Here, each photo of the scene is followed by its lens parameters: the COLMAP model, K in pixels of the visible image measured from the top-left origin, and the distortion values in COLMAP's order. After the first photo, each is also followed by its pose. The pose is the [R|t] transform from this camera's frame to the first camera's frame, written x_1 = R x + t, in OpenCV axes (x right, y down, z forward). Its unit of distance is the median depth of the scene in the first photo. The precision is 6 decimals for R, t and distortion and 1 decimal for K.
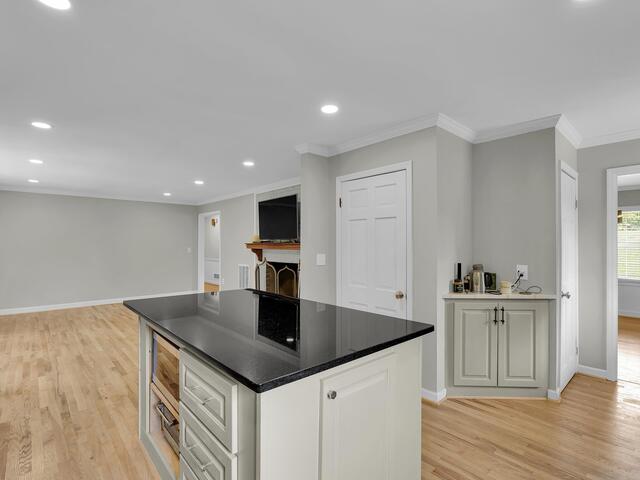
lens RADIAL K [[321.3, 0, 319.6], [0, 321.3, 241.5], [0, 0, 1]] dist [-0.007393, 0.001154]
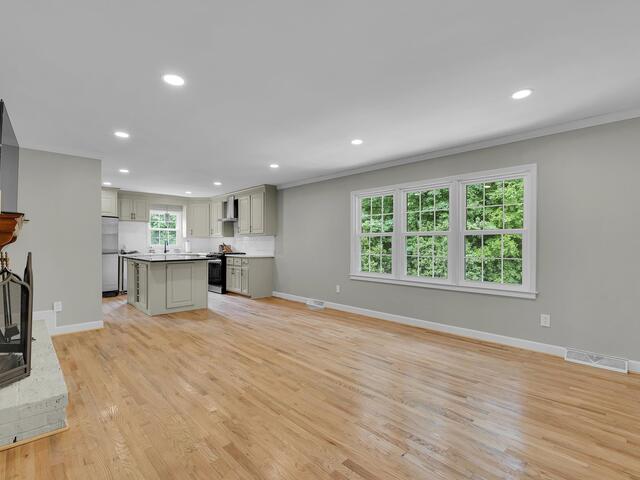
lens RADIAL K [[321.3, 0, 322.6], [0, 321.3, 242.5], [0, 0, 1]] dist [-0.007393, 0.001154]
pose [[-0.999338, -0.008245, -0.035421, -0.598050], [-0.007947, 0.999932, -0.008547, 0.039242], [0.035489, -0.008260, -0.999336, 1.547496]]
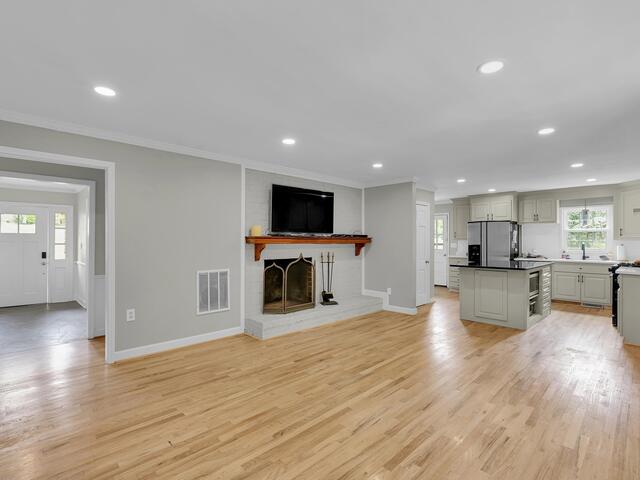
lens RADIAL K [[321.3, 0, 318.2], [0, 321.3, 239.2], [0, 0, 1]] dist [-0.007393, 0.001154]
pose [[-0.021956, 0.000073, 0.999759, -1.106884], [-0.007174, 0.999974, -0.000231, 0.012422], [-0.999733, -0.007177, -0.021955, 1.021916]]
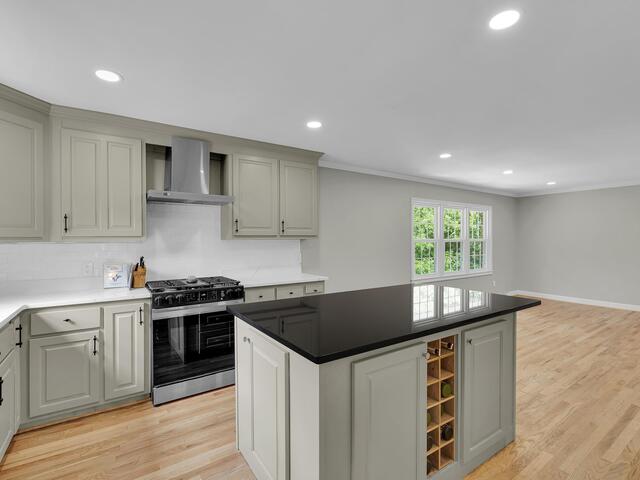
lens RADIAL K [[321.3, 0, 320.8], [0, 321.3, 236.6], [0, 0, 1]] dist [-0.007393, 0.001154]
pose [[-0.121125, 0.000560, -0.992637, 0.338512], [0.006495, 0.999979, -0.000228, -0.004972], [0.992616, -0.006475, -0.121126, 0.344964]]
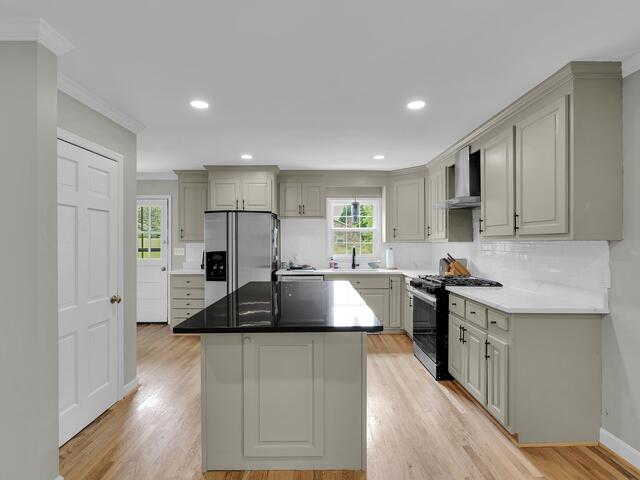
lens RADIAL K [[321.3, 0, 318.7], [0, 321.3, 241.3], [0, 0, 1]] dist [-0.007393, 0.001154]
pose [[-0.744727, -0.005883, 0.667343, -0.441569], [-0.007323, 0.999973, 0.000642, 0.004158], [-0.667329, -0.004409, -0.744750, 0.733092]]
